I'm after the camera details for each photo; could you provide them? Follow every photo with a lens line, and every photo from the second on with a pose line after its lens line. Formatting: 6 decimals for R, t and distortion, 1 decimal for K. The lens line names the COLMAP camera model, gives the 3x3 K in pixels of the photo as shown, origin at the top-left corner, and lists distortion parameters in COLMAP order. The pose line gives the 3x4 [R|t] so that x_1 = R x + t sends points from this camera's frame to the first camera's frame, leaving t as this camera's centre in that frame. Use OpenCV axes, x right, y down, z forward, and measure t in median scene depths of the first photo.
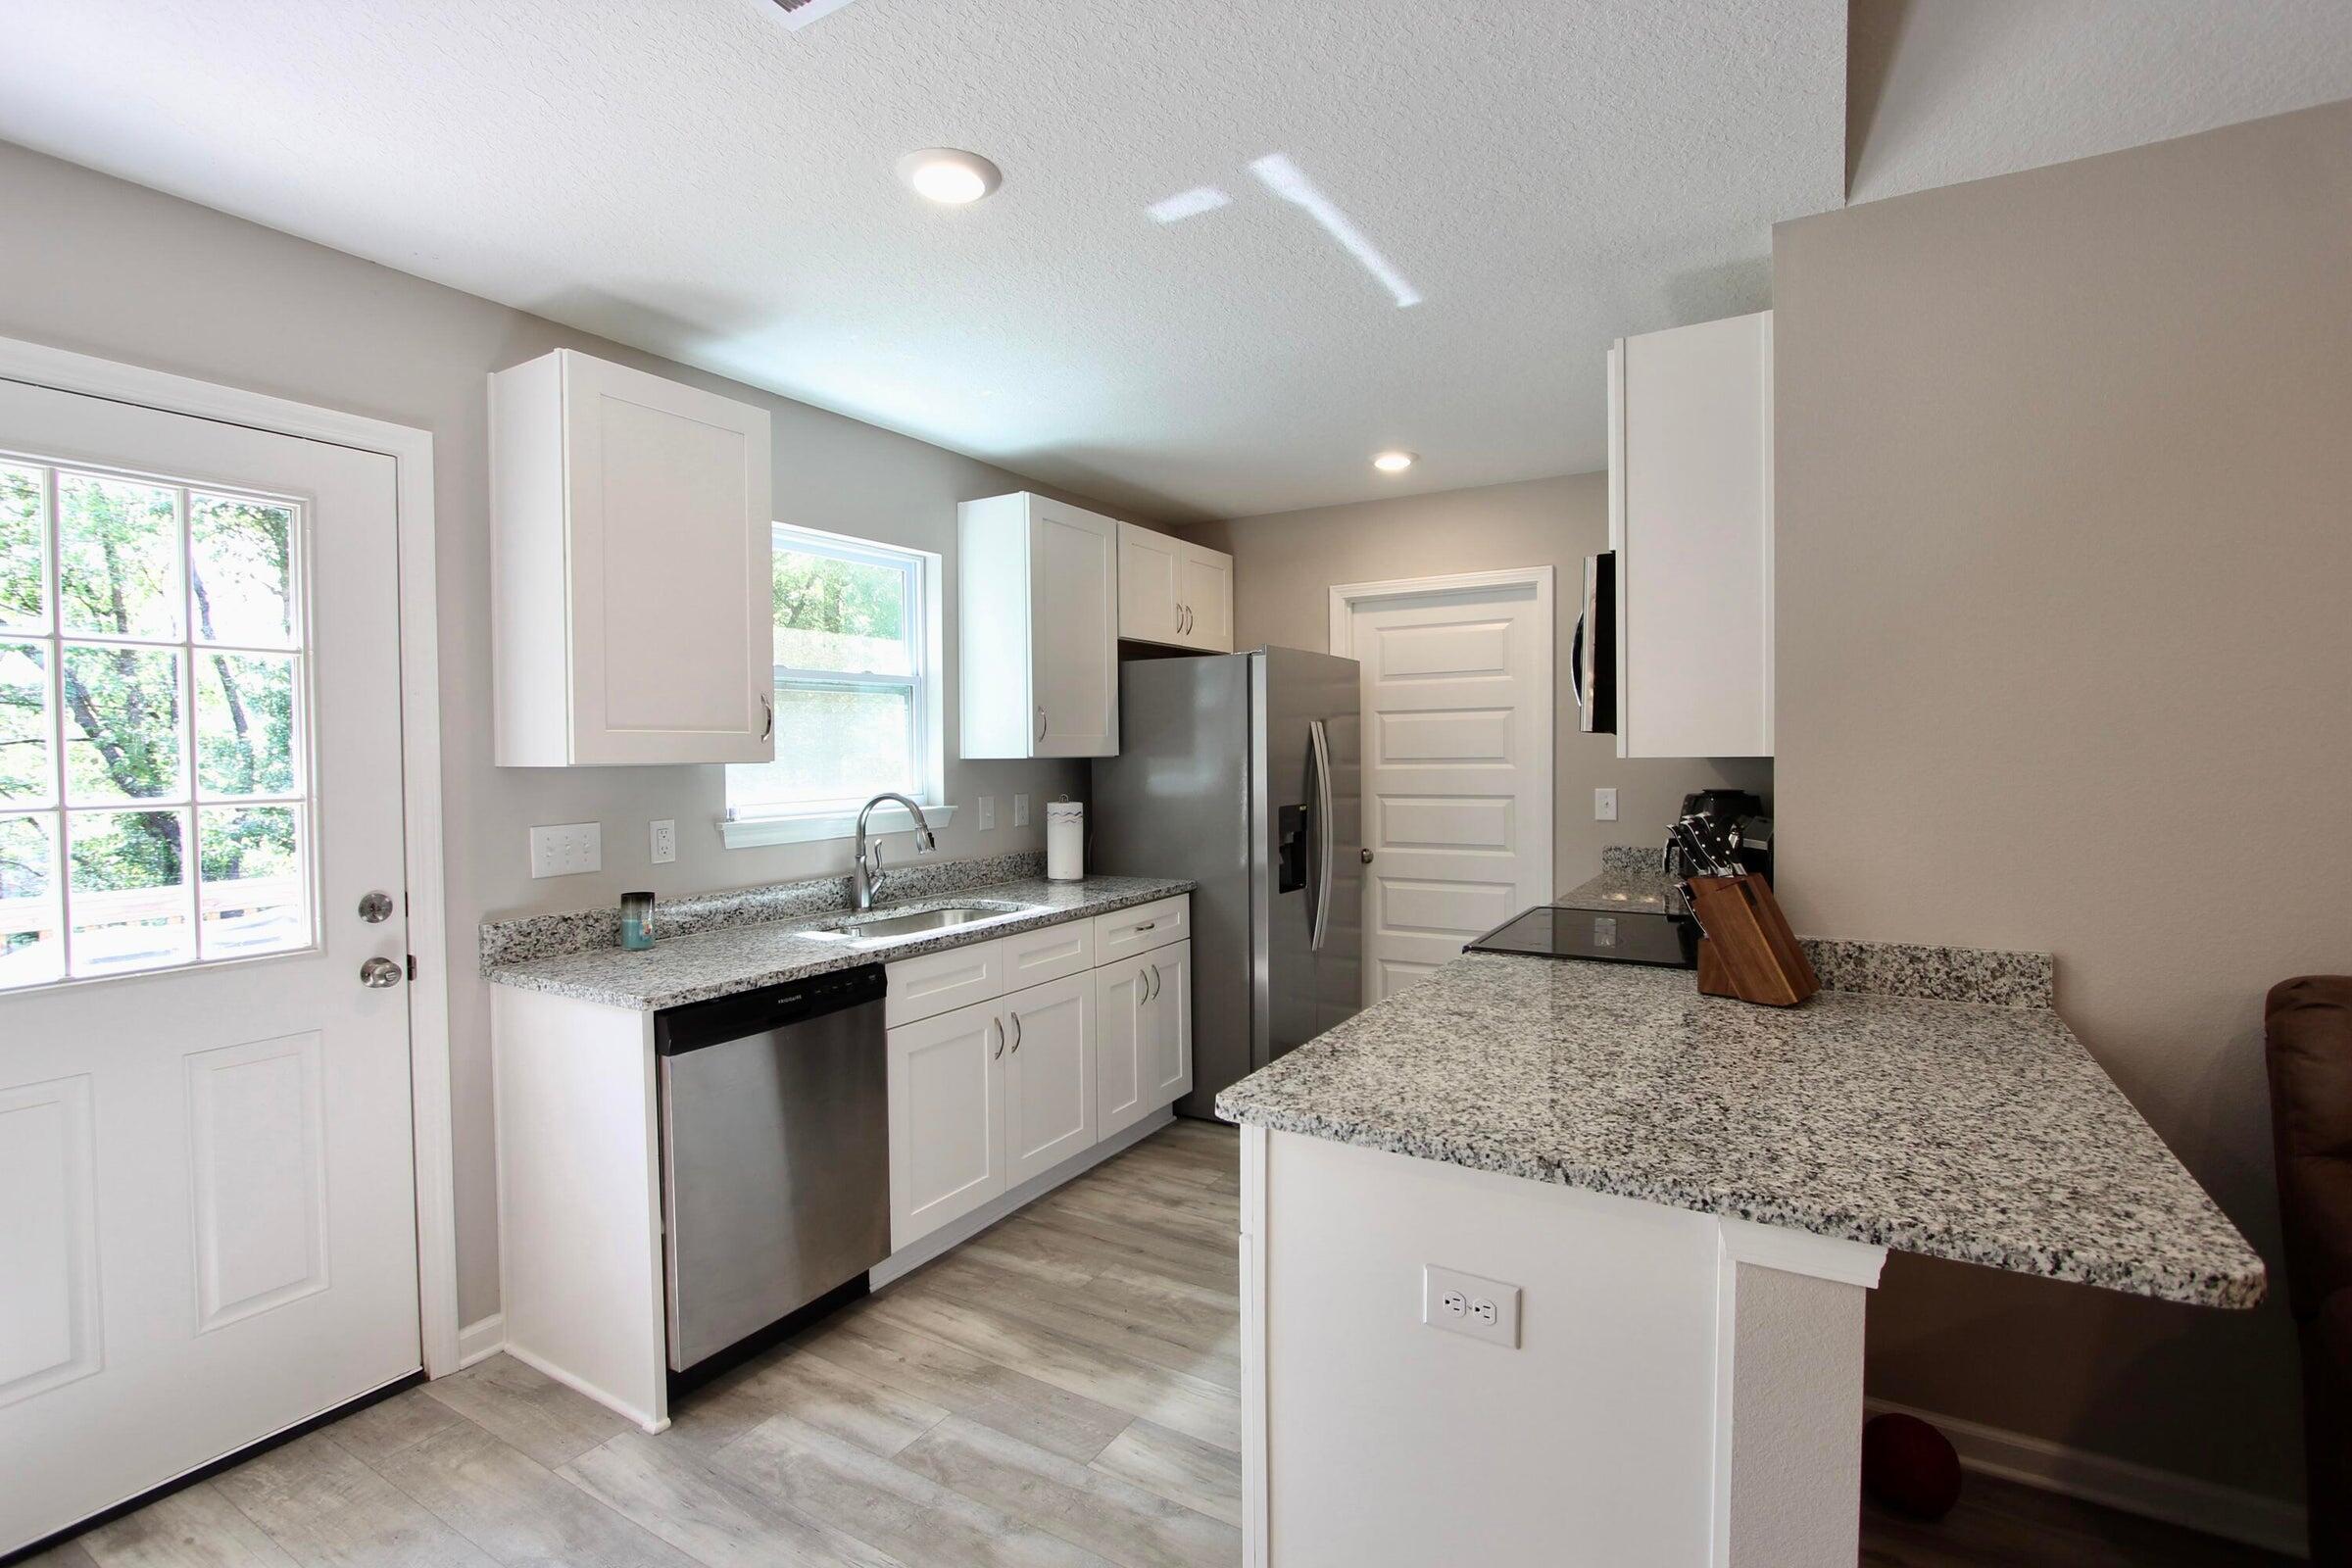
lens RADIAL K [[1083.6, 0, 1173.1], [0, 1083.6, 776.3], [0, 0, 1]] dist [-0.022544, 0.006409]
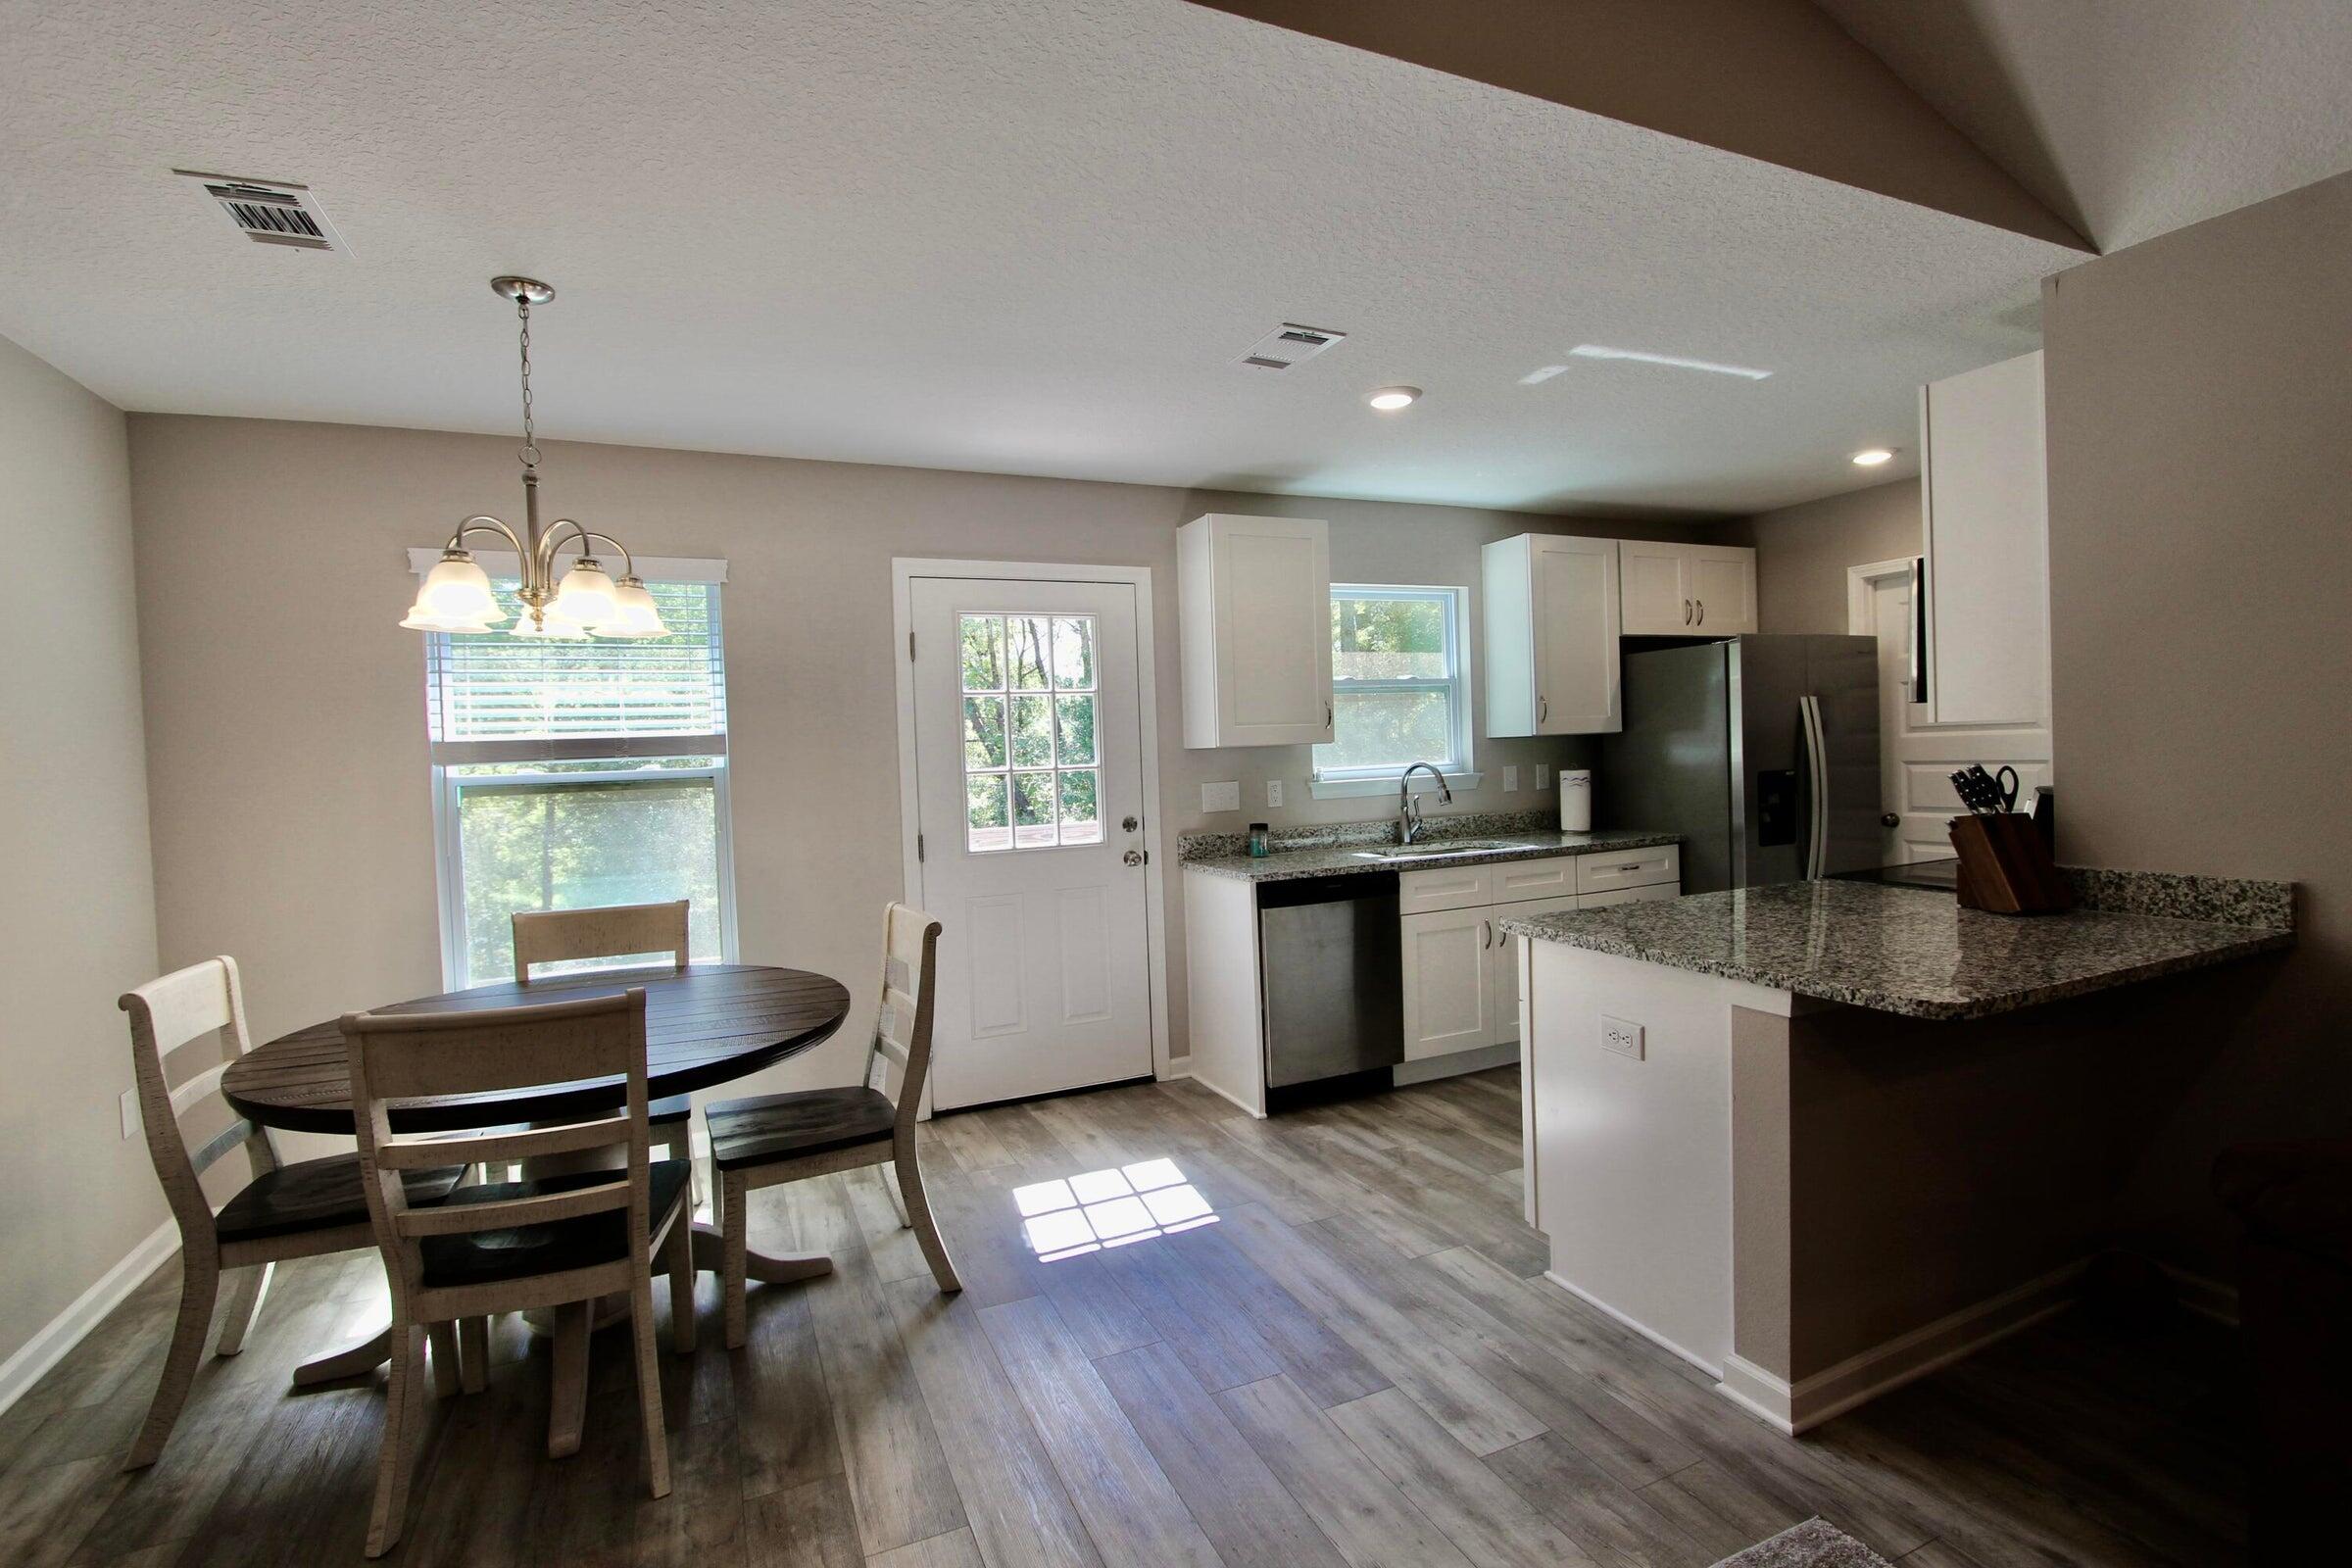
lens RADIAL K [[1083.6, 0, 1173.1], [0, 1083.6, 776.3], [0, 0, 1]] dist [-0.022544, 0.006409]
pose [[0.821363, -0.006685, -0.570367, 0.349488], [0.015719, 0.999817, 0.010918, 0.014993], [0.570189, -0.017933, 0.821318, -0.447968]]
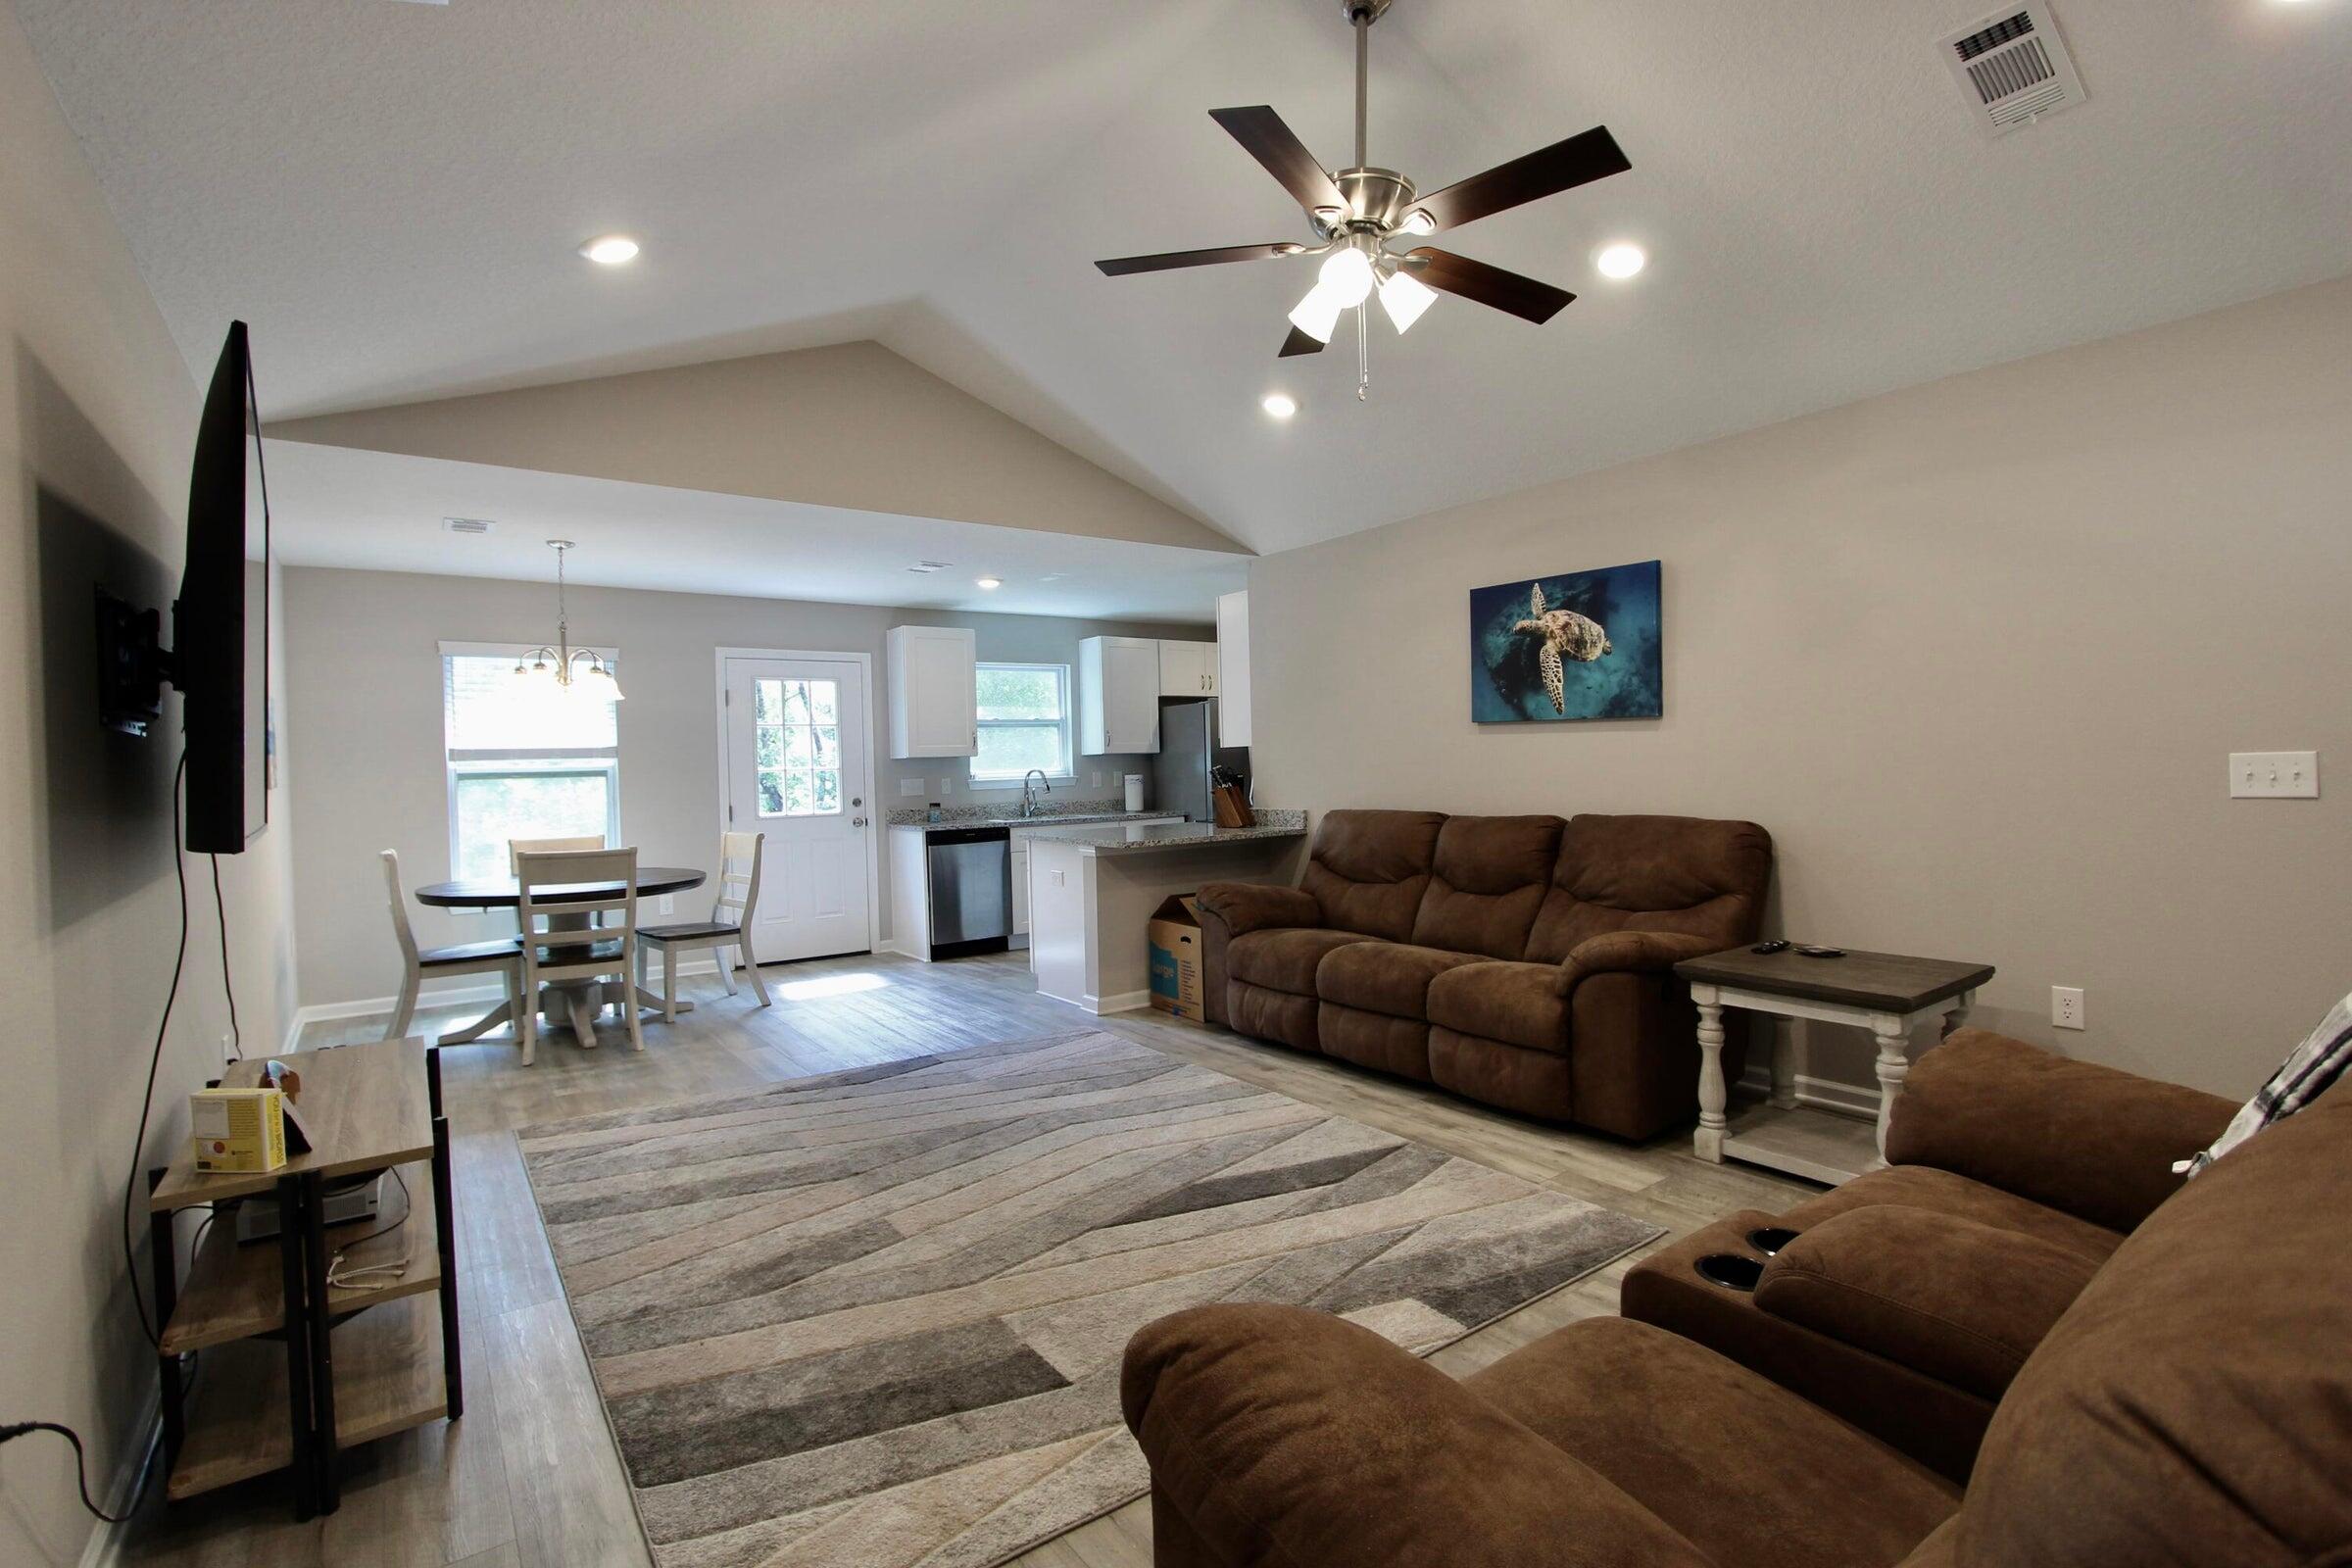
lens RADIAL K [[1083.6, 0, 1173.1], [0, 1083.6, 776.3], [0, 0, 1]] dist [-0.022544, 0.006409]
pose [[0.921823, -0.010622, -0.387466, 1.195919], [0.009042, 0.999942, -0.005902, 0.060095], [0.387506, 0.001937, 0.921865, -1.399596]]
